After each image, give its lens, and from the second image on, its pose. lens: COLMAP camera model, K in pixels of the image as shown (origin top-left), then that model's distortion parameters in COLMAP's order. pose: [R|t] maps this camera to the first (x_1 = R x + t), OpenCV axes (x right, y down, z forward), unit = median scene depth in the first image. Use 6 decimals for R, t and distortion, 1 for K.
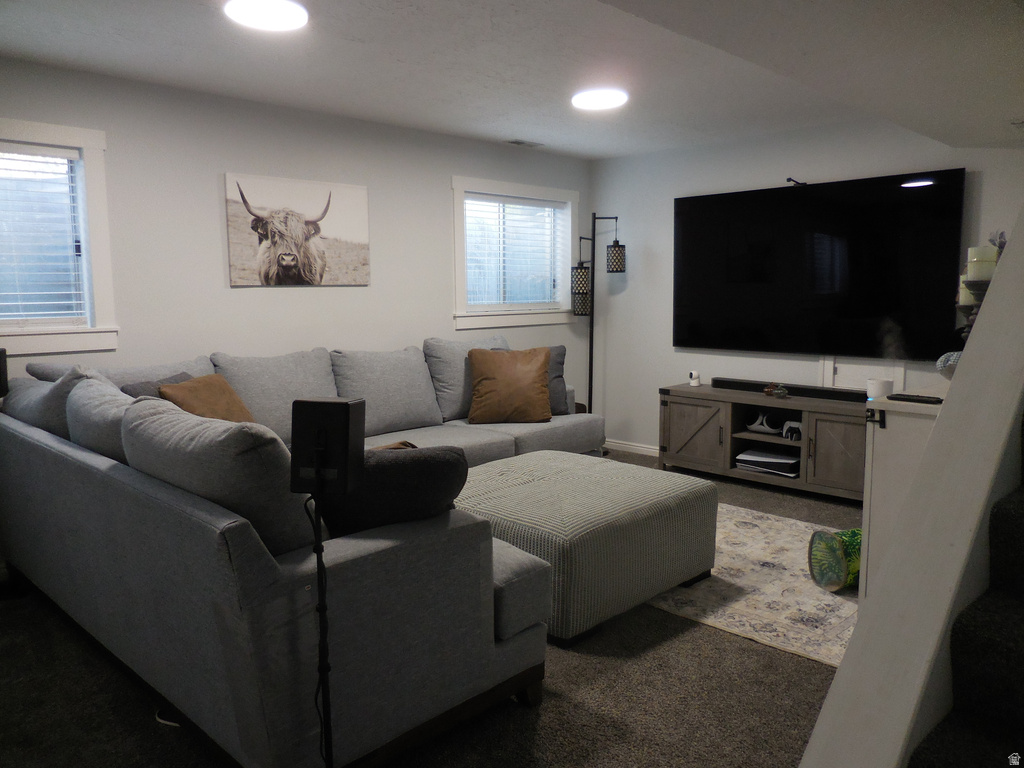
lens RADIAL K [[778.5, 0, 515.3], [0, 778.5, 384.2], [0, 0, 1]] dist [-0.005466, 0.010821]
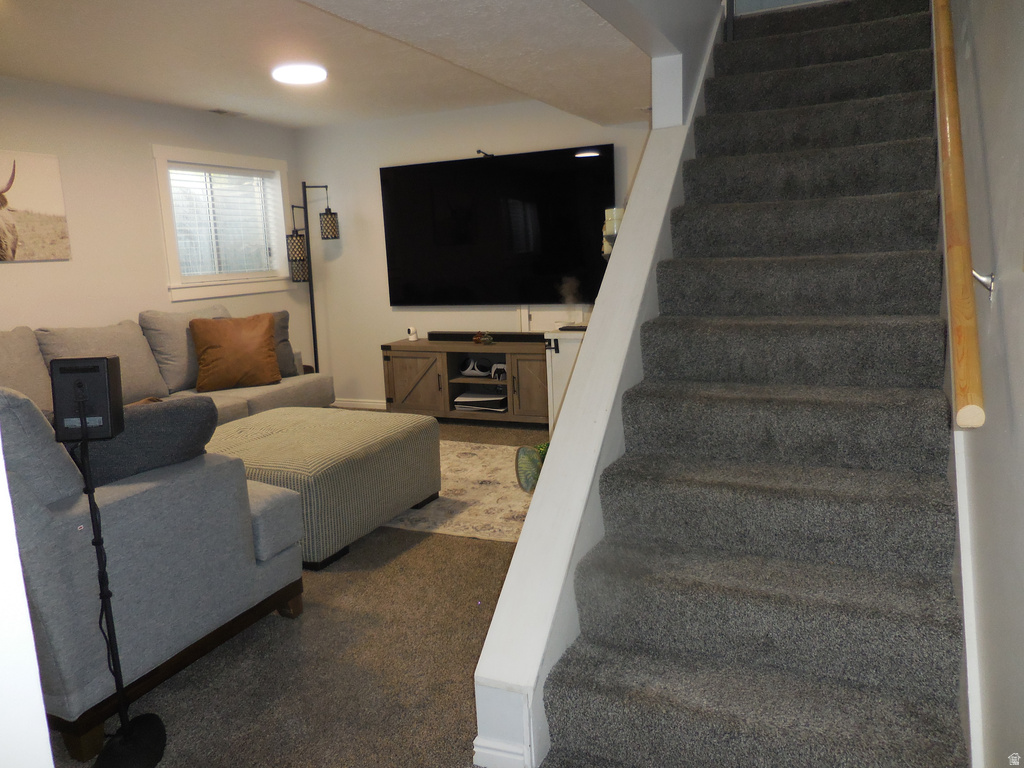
lens RADIAL K [[778.5, 0, 514.2], [0, 778.5, 381.5], [0, 0, 1]] dist [-0.005466, 0.010821]
pose [[0.935736, -0.091937, 0.340509, -0.017065], [0.079154, 0.995543, 0.051276, 0.016683], [-0.343706, -0.021028, 0.938842, -0.091840]]
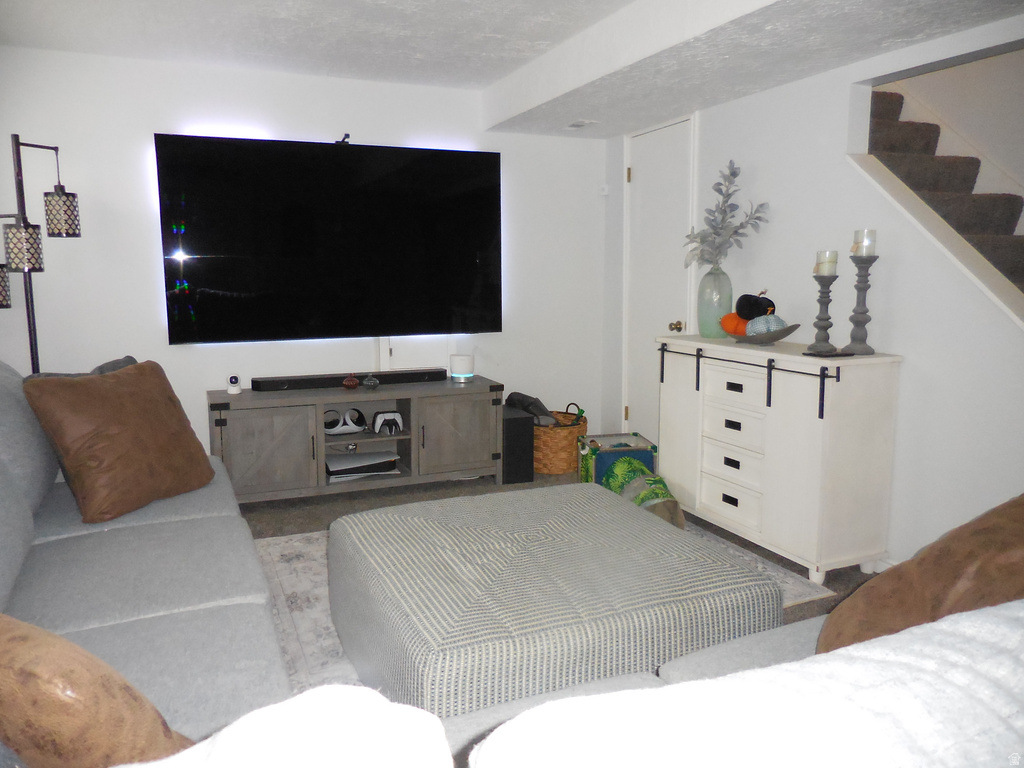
lens RADIAL K [[778.5, 0, 513.2], [0, 778.5, 373.7], [0, 0, 1]] dist [-0.005466, 0.010821]
pose [[0.366553, -0.121196, 0.922470, -0.409070], [0.111208, 0.990079, 0.085889, -0.057880], [-0.923727, 0.071103, 0.376394, 0.535246]]
